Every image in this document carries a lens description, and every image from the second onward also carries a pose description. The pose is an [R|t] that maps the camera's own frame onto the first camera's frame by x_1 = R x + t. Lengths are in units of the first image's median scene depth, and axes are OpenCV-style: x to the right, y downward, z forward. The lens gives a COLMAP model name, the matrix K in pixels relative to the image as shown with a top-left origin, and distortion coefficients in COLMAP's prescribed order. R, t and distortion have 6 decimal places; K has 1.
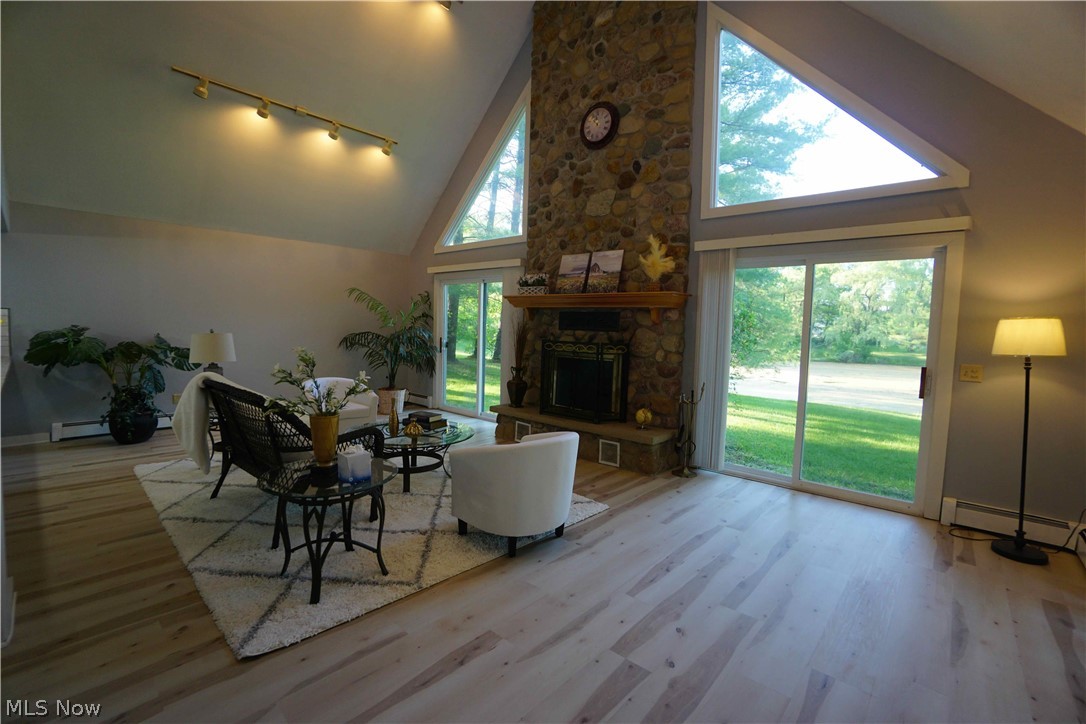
lens RADIAL K [[478.8, 0, 543.0], [0, 478.8, 362.0], [0, 0, 1]] dist [-0.059950, 0.018568]
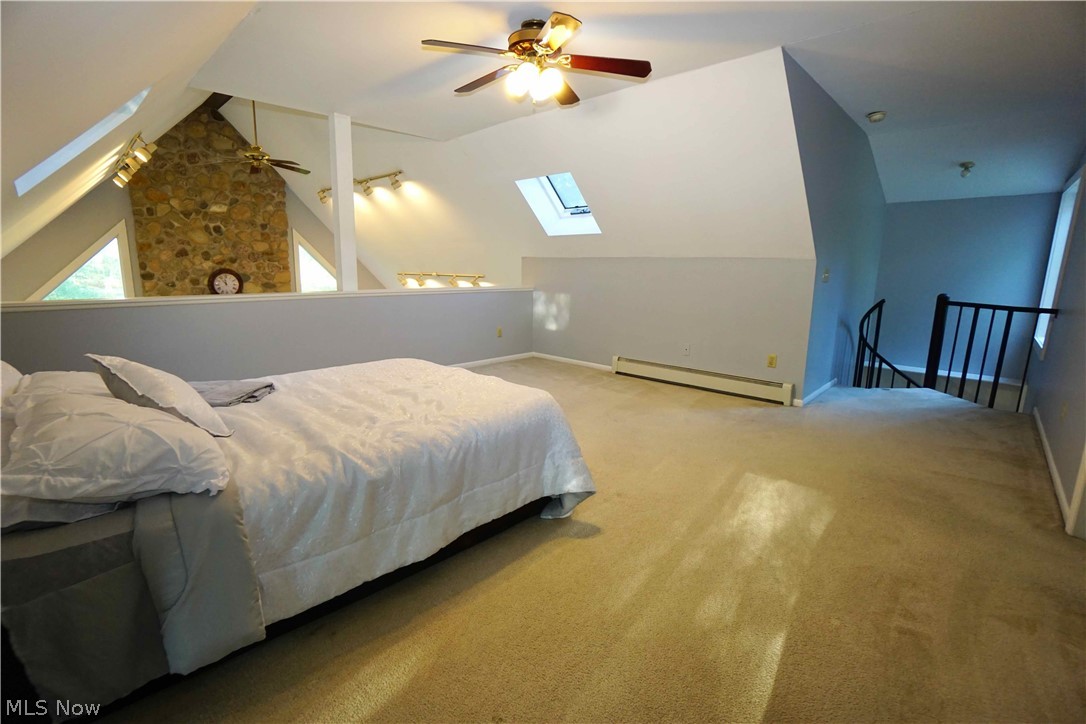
lens RADIAL K [[478.8, 0, 543.0], [0, 478.8, 362.0], [0, 0, 1]] dist [-0.059950, 0.018568]
pose [[0.014869, -0.226948, 0.973793, -1.368921], [0.050412, 0.972833, 0.225954, -0.558472], [-0.998618, 0.045731, 0.025906, -0.011444]]
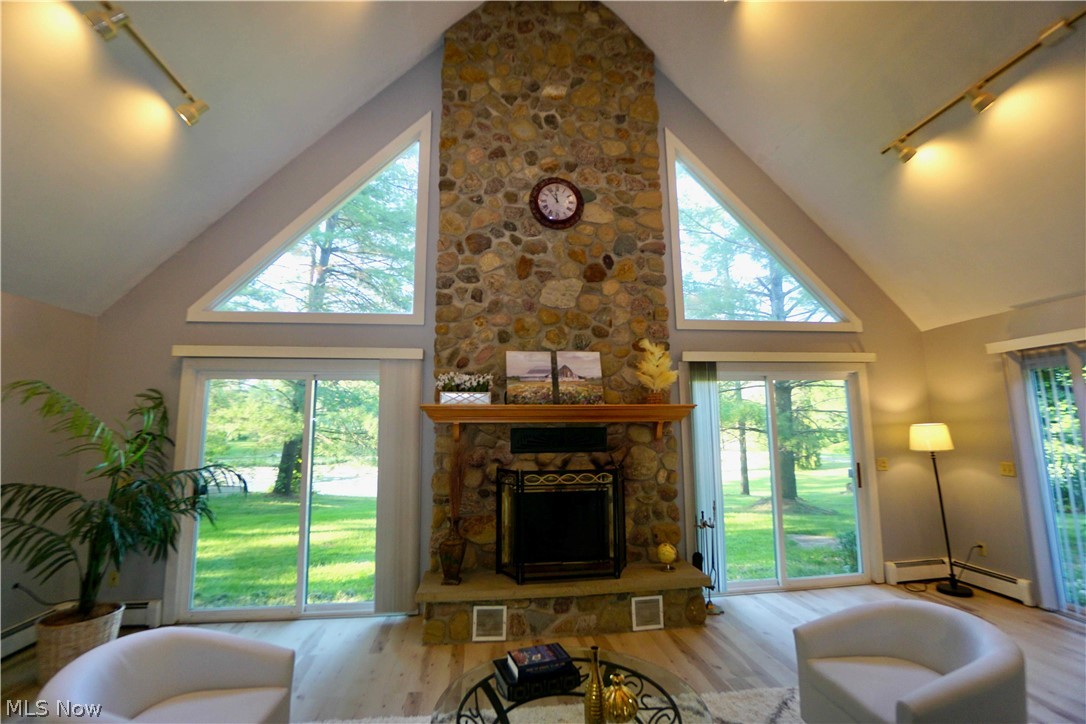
lens RADIAL K [[478.8, 0, 543.0], [0, 478.8, 362.0], [0, 0, 1]] dist [-0.059950, 0.018568]
pose [[0.654640, 0.066572, 0.753004, -0.528205], [0.085413, 0.983222, -0.161181, -0.091314], [-0.751100, 0.169832, 0.637970, 0.540182]]
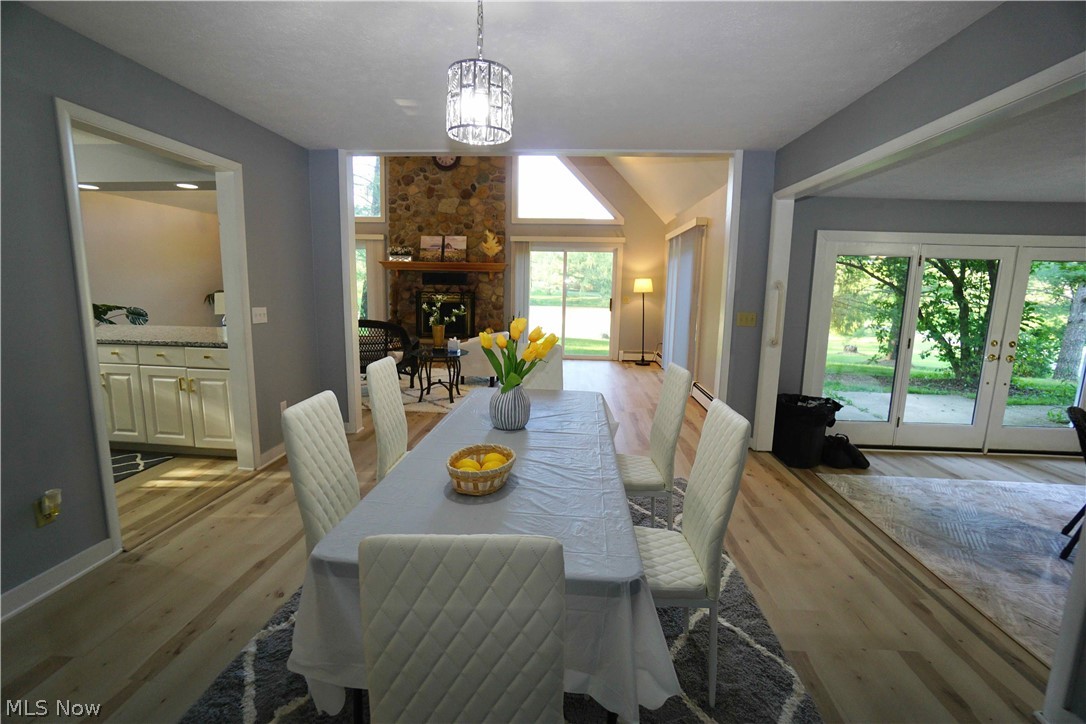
lens RADIAL K [[478.8, 0, 543.0], [0, 478.8, 362.0], [0, 0, 1]] dist [-0.059950, 0.018568]
pose [[0.784816, -0.109403, 0.609996, -0.696986], [0.046765, 0.991943, 0.117738, 0.020446], [-0.617962, -0.063876, 0.783608, -0.519060]]
